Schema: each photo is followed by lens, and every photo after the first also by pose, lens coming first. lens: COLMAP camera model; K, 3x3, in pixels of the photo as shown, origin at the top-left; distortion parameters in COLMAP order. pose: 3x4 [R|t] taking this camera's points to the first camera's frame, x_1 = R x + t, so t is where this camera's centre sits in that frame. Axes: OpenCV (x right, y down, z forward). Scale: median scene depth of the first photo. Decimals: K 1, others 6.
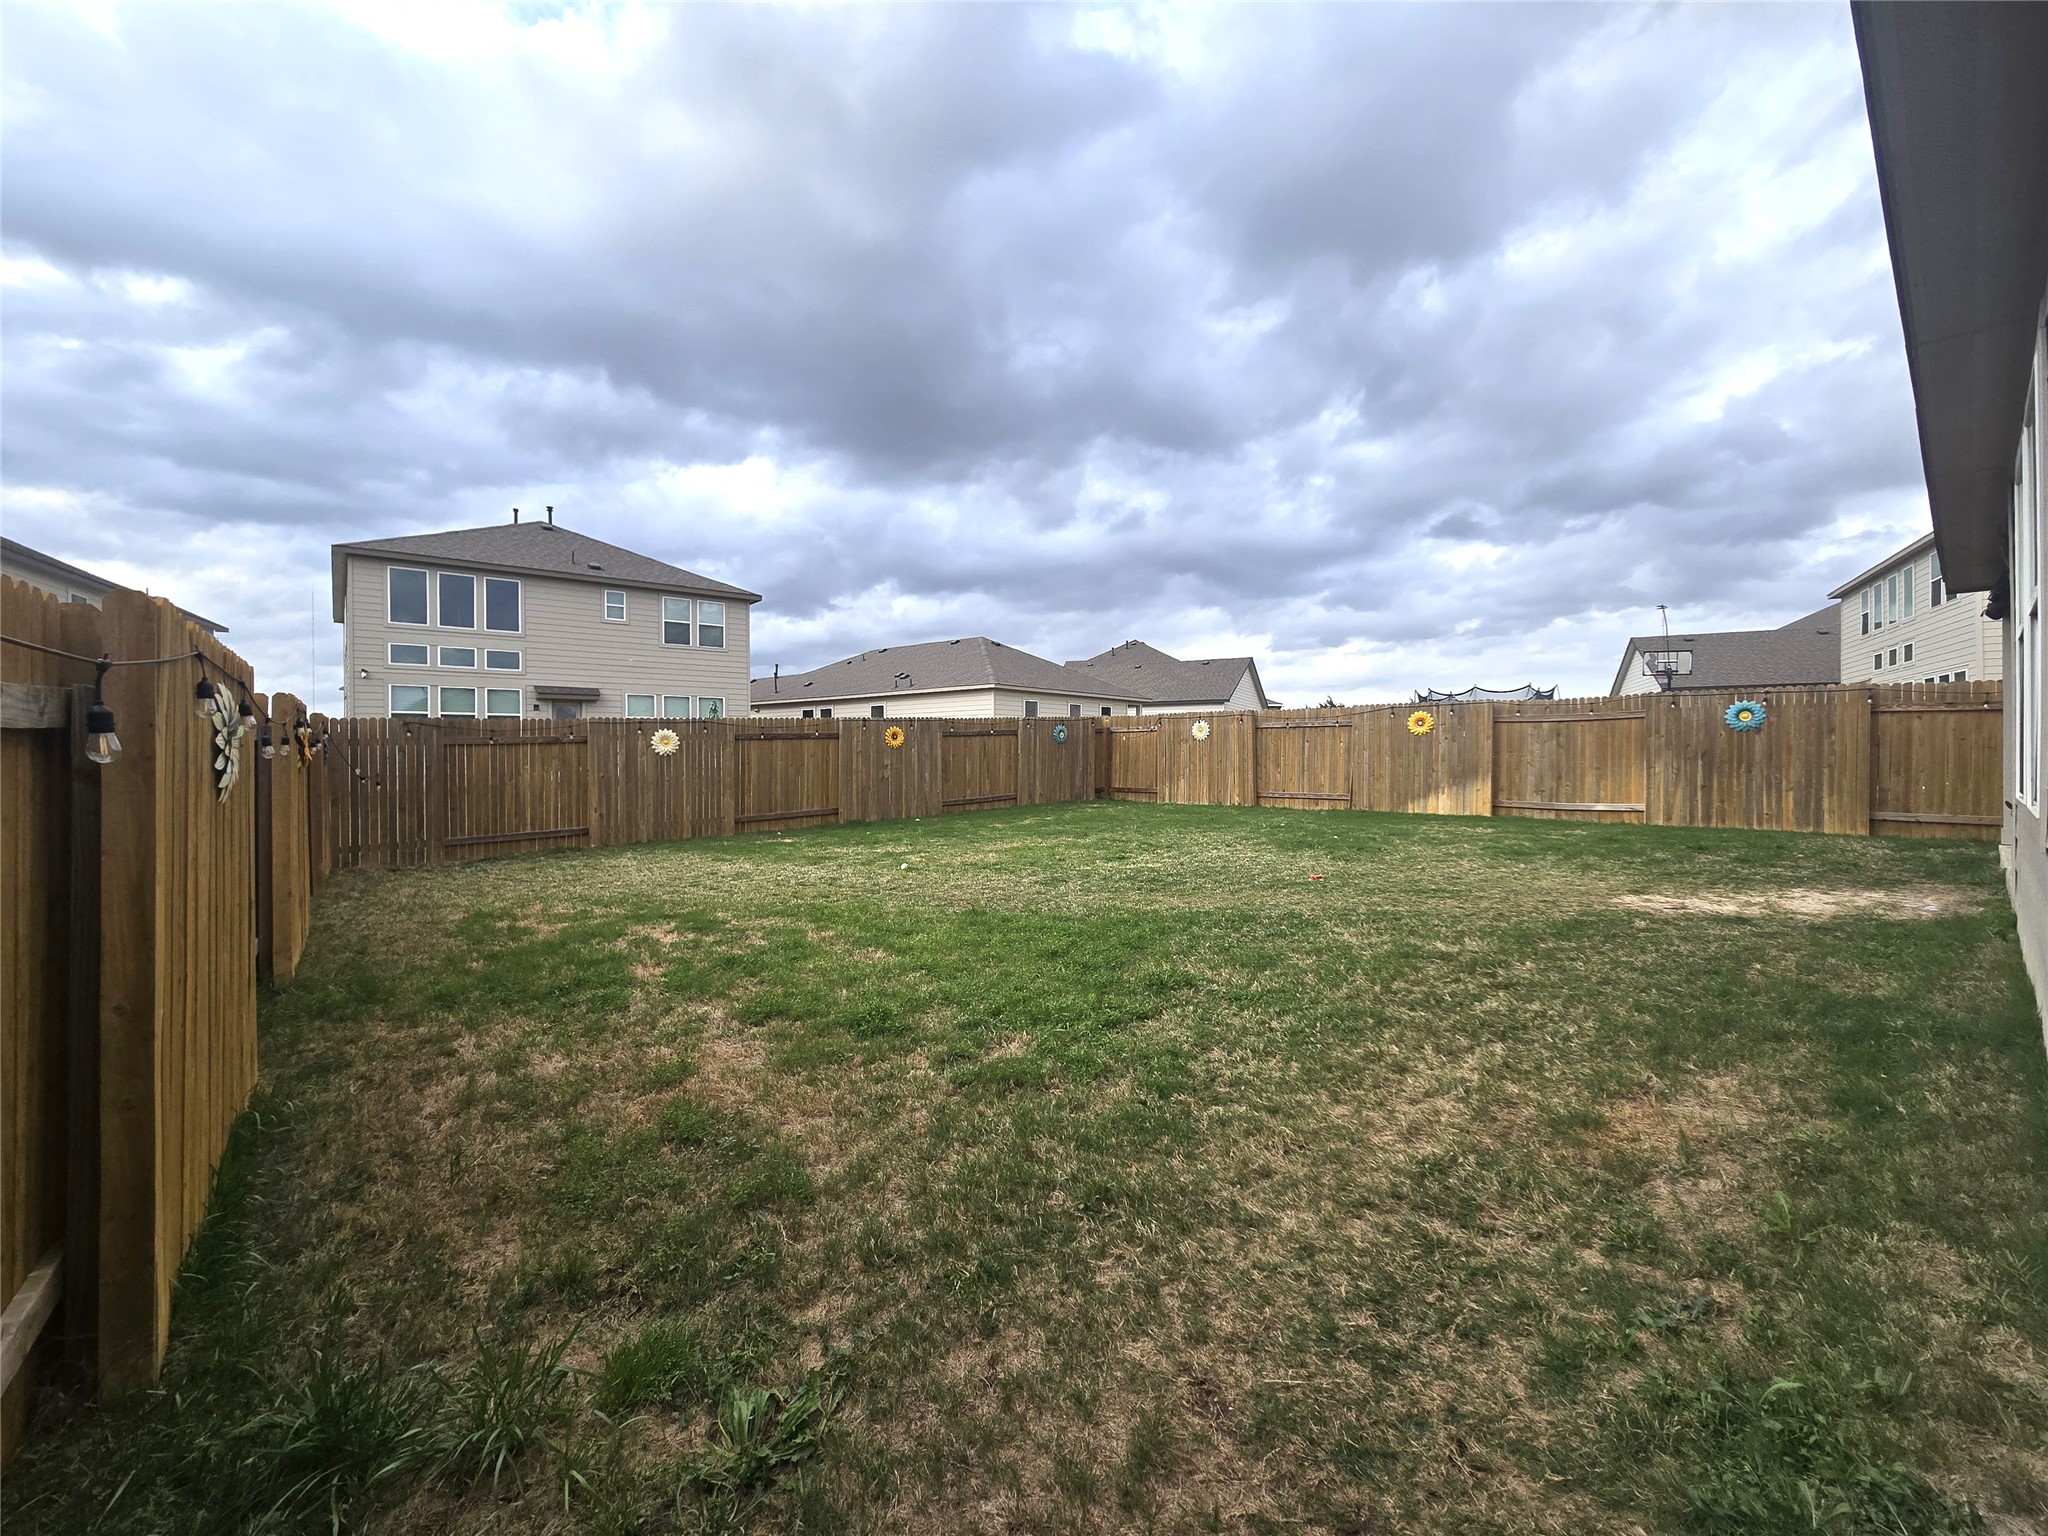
lens RADIAL K [[842.2, 0, 1020.4], [0, 842.2, 759.6], [0, 0, 1]] dist [0.000456, 0.000330]
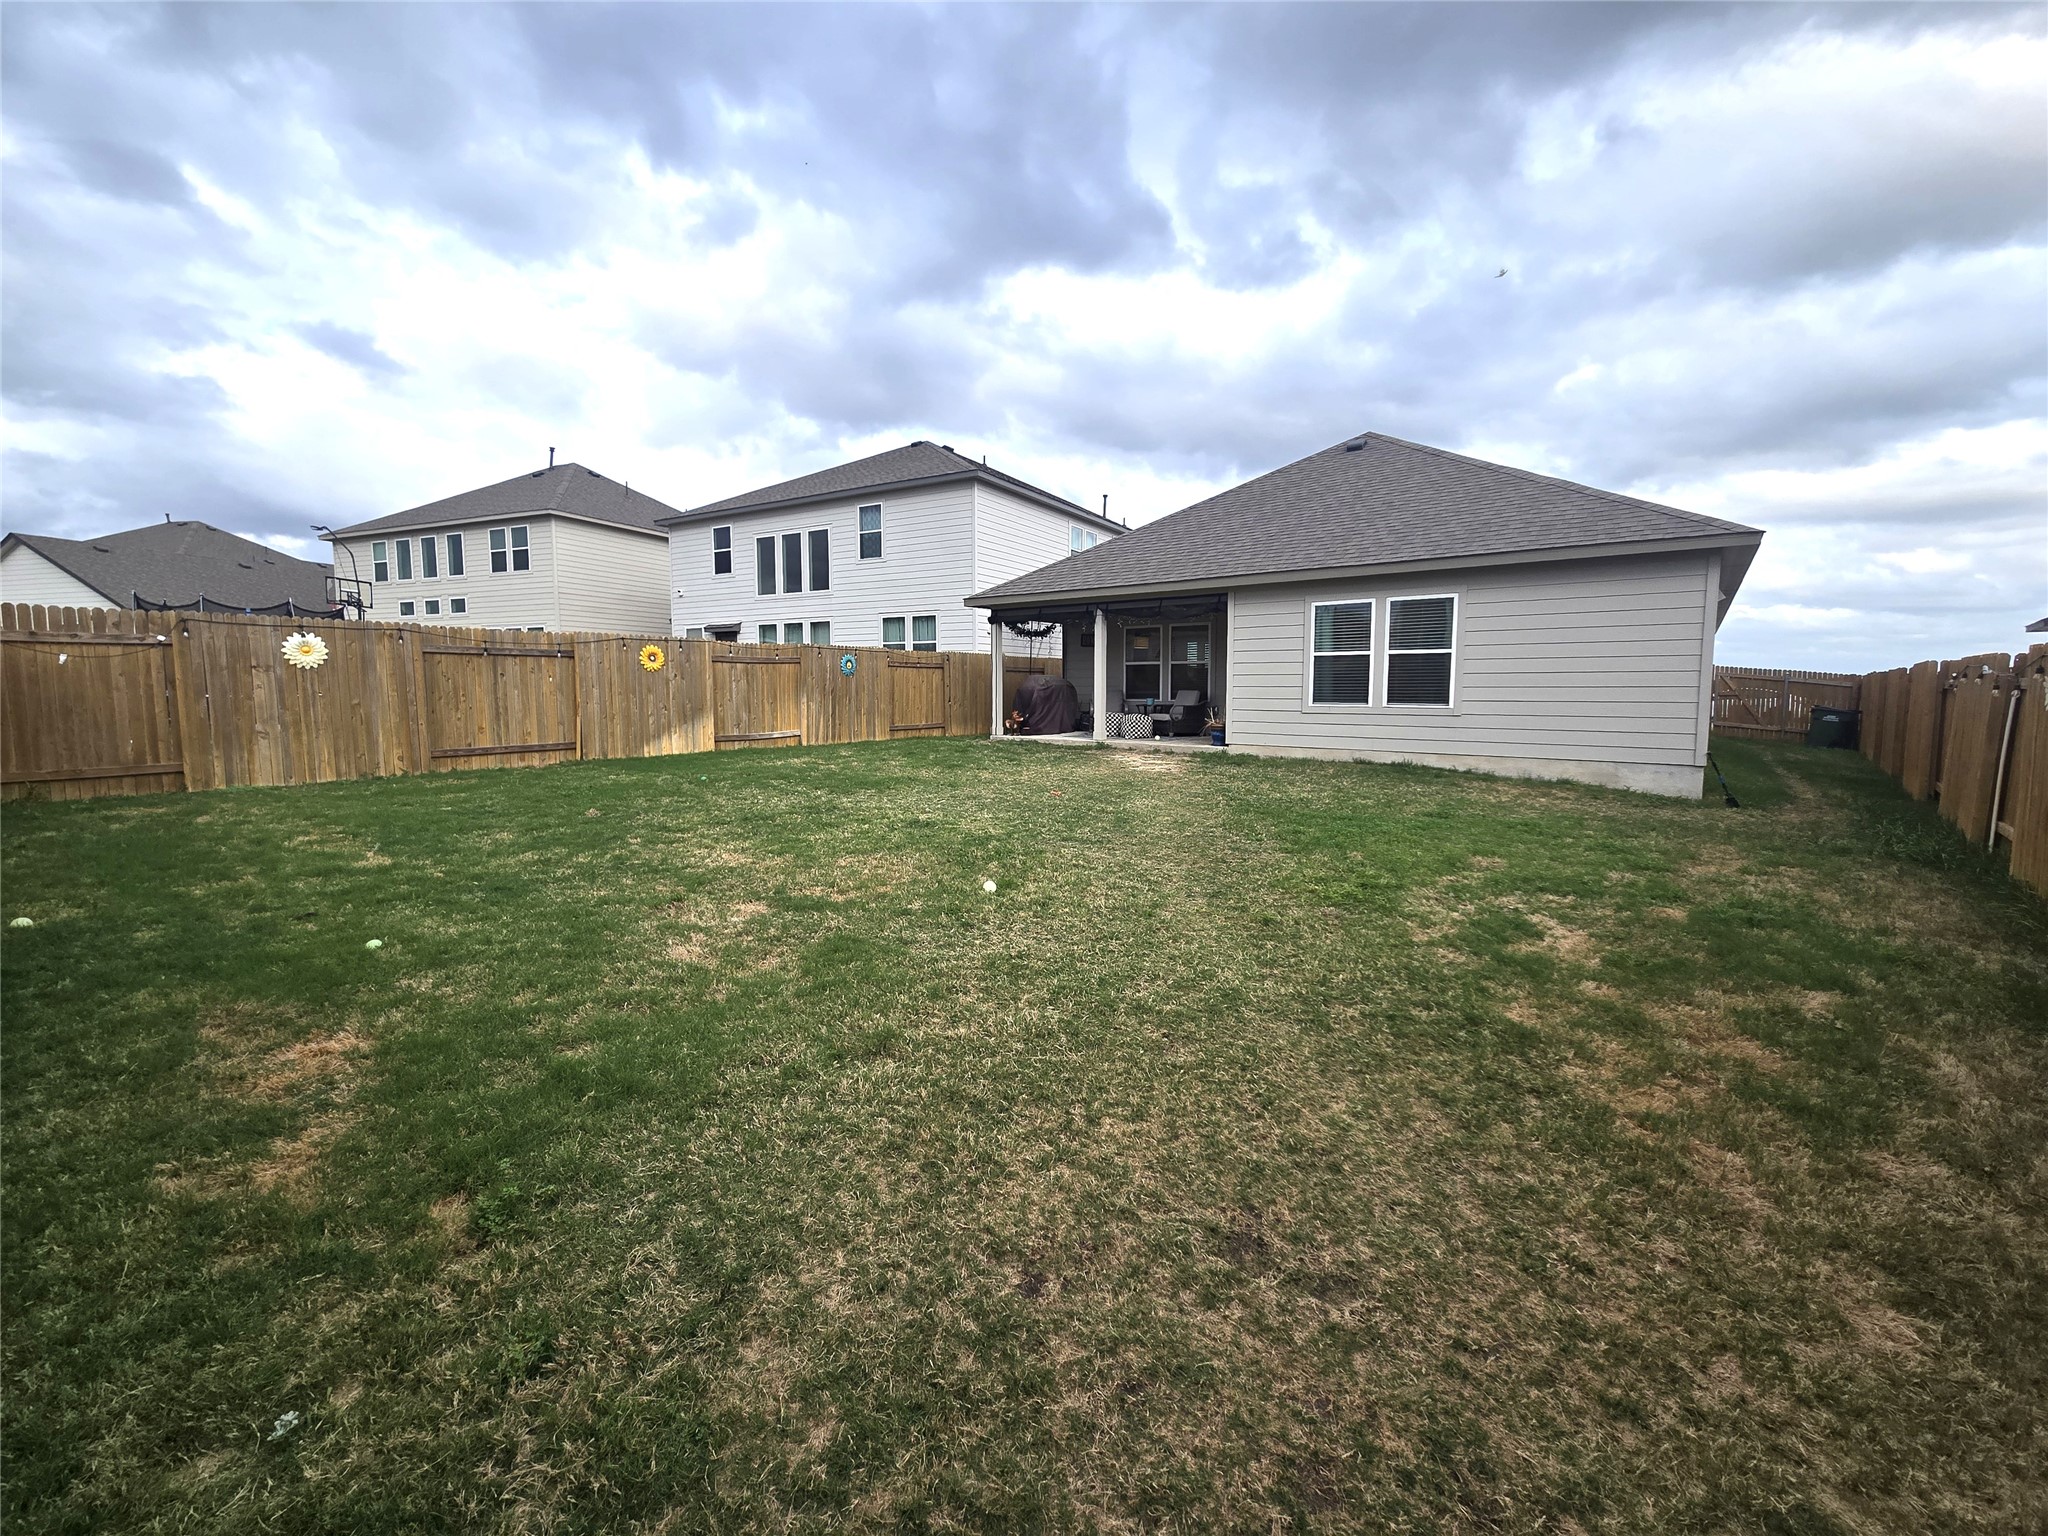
lens RADIAL K [[842.2, 0, 1020.4], [0, 842.2, 759.6], [0, 0, 1]] dist [0.000456, 0.000330]
pose [[-0.169545, -0.078143, 0.982420, -0.503674], [0.011235, 0.996634, 0.081212, -0.003092], [-0.985458, 0.024807, -0.168097, 0.755400]]
